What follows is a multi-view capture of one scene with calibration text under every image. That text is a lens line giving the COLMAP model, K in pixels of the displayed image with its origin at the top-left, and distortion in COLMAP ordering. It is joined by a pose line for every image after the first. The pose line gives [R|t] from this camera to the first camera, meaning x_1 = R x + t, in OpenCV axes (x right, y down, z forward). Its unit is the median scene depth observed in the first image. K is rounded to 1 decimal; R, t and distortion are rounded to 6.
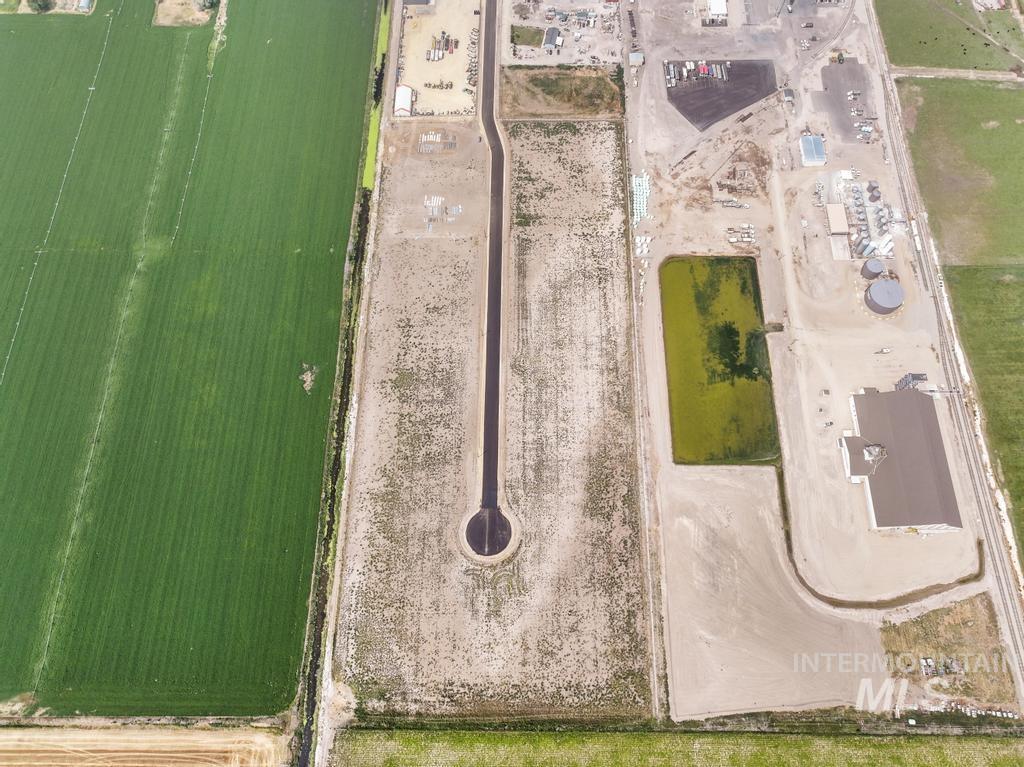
lens RADIAL K [[710.9, 0, 518.1], [0, 710.9, 385.6], [0, 0, 1]] dist [-0.005522, 0.018061]
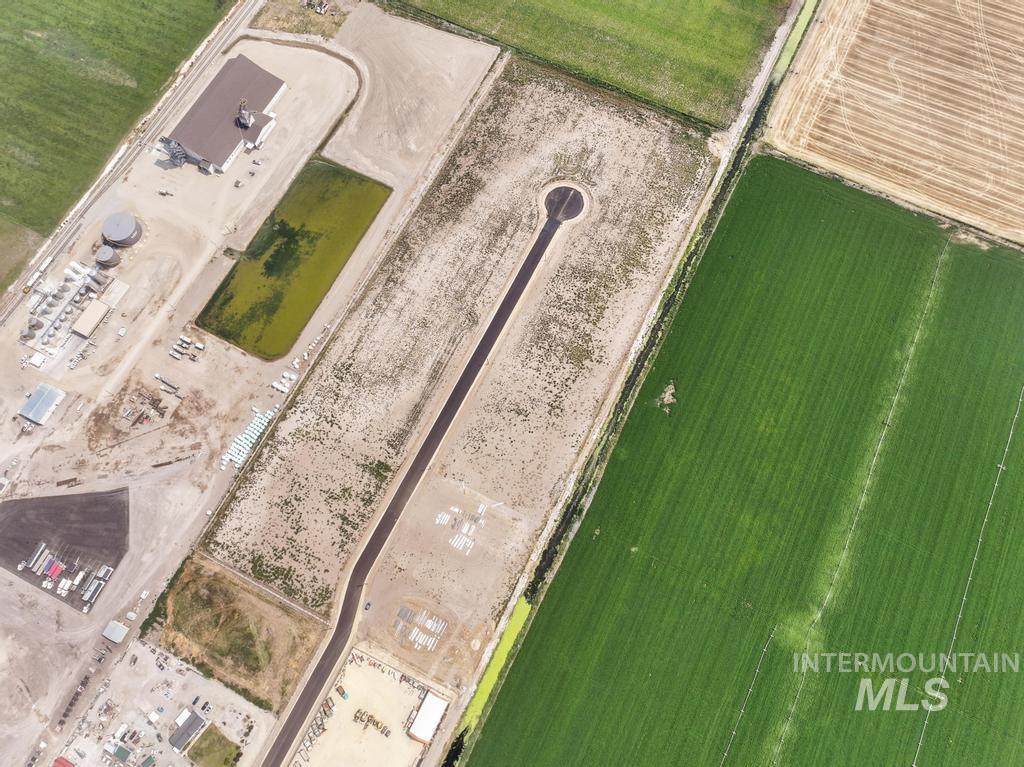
lens RADIAL K [[710.9, 0, 510.6], [0, 710.9, 382.2], [0, 0, 1]] dist [-0.005522, 0.018061]
pose [[-0.896314, -0.414255, 0.158159, -0.245921], [0.416543, -0.664311, 0.620632, -0.688852], [-0.152033, 0.622161, 0.767986, 0.268005]]
